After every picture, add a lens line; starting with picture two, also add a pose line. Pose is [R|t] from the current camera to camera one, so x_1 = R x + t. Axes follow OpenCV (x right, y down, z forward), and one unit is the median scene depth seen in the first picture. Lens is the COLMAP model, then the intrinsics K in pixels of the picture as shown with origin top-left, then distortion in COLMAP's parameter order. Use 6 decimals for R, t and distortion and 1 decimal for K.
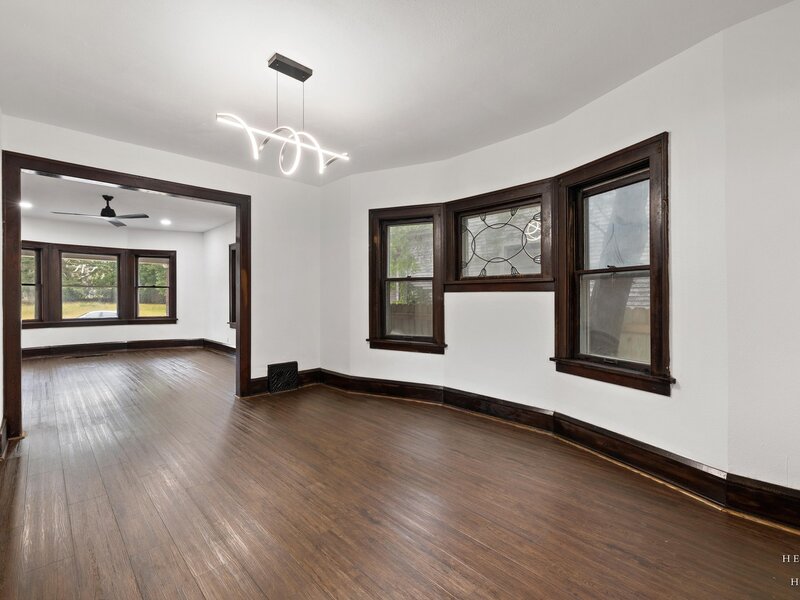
lens RADIAL K [[382.5, 0, 394.7], [0, 382.5, 297.2], [0, 0, 1]] dist [0.000091, 0.000638]
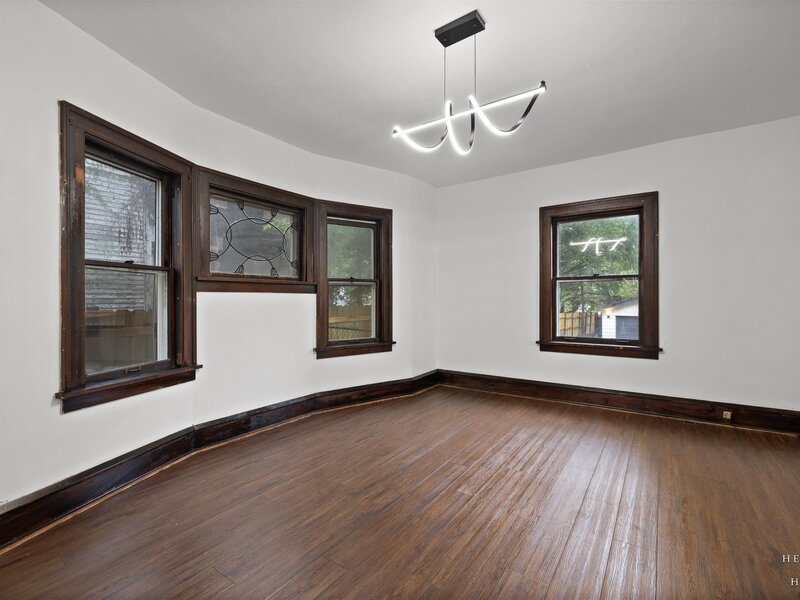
lens RADIAL K [[382.5, 0, 400.5], [0, 382.5, 298.6], [0, 0, 1]] dist [0.000091, 0.000638]
pose [[-0.224105, 0.003144, 0.974560, -0.756876], [0.004030, 0.999989, -0.002300, 0.004226], [-0.974557, 0.003412, -0.224115, 0.931032]]
